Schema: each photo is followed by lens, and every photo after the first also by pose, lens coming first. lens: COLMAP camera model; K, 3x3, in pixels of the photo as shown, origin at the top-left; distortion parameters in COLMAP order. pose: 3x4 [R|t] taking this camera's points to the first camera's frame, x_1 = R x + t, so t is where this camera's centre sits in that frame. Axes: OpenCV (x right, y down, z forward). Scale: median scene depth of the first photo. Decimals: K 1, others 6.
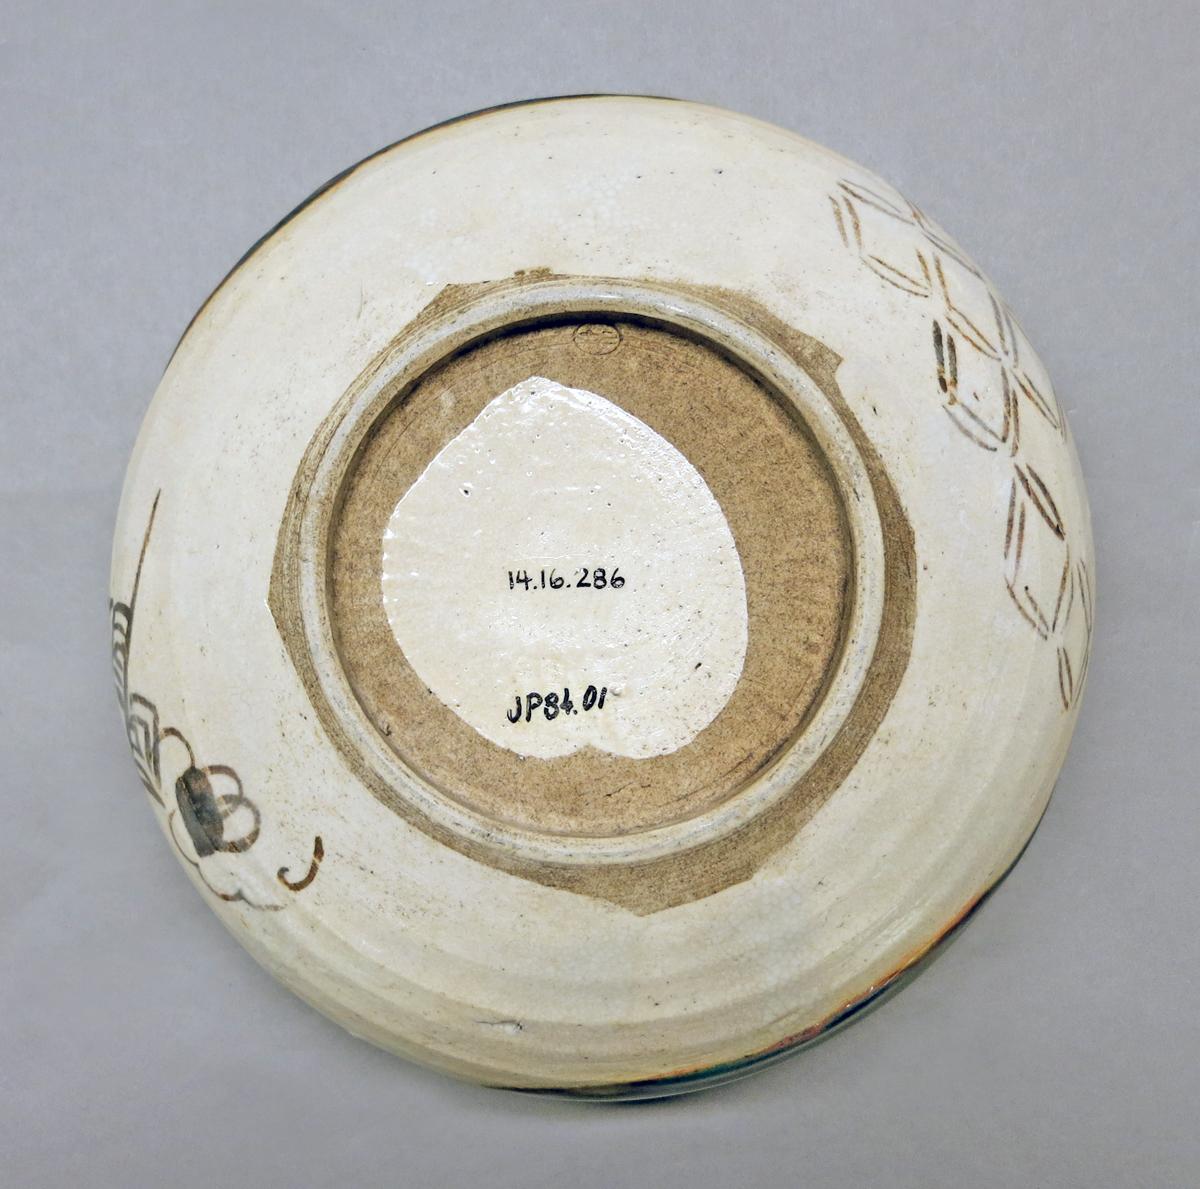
lens RADIAL K [[945.0, 0, 599.6], [0, 945.0, 545.1], [0, 0, 1]] dist [0.004246, 0.001400]
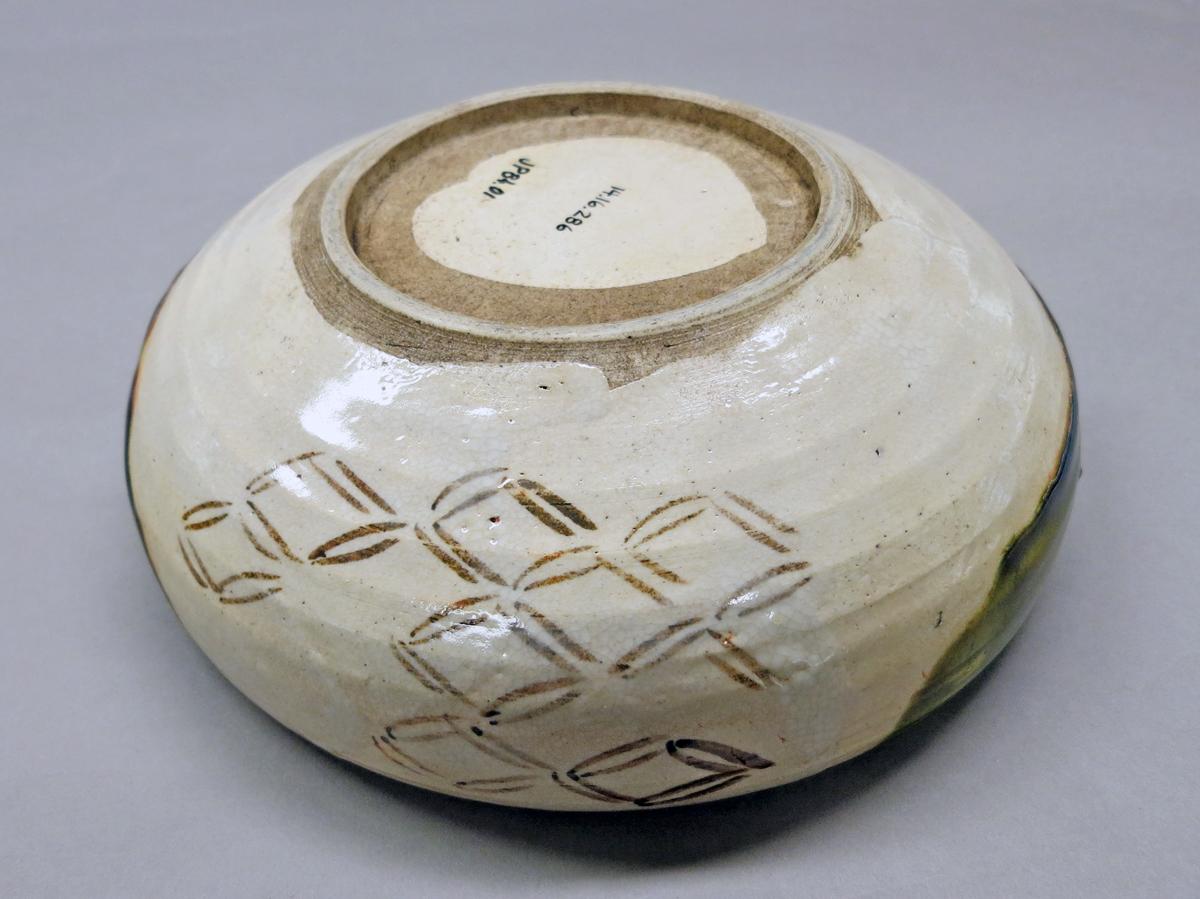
lens RADIAL K [[850.4, 0, 600.0], [0, 850.4, 449.5], [0, 0, 1]] dist [-0.000615, 0.000104]
pose [[-0.550891, 0.719231, -0.423351, 0.620965], [-0.827379, -0.404179, 0.389979, -0.506124], [0.109375, 0.565108, 0.817735, 0.345207]]
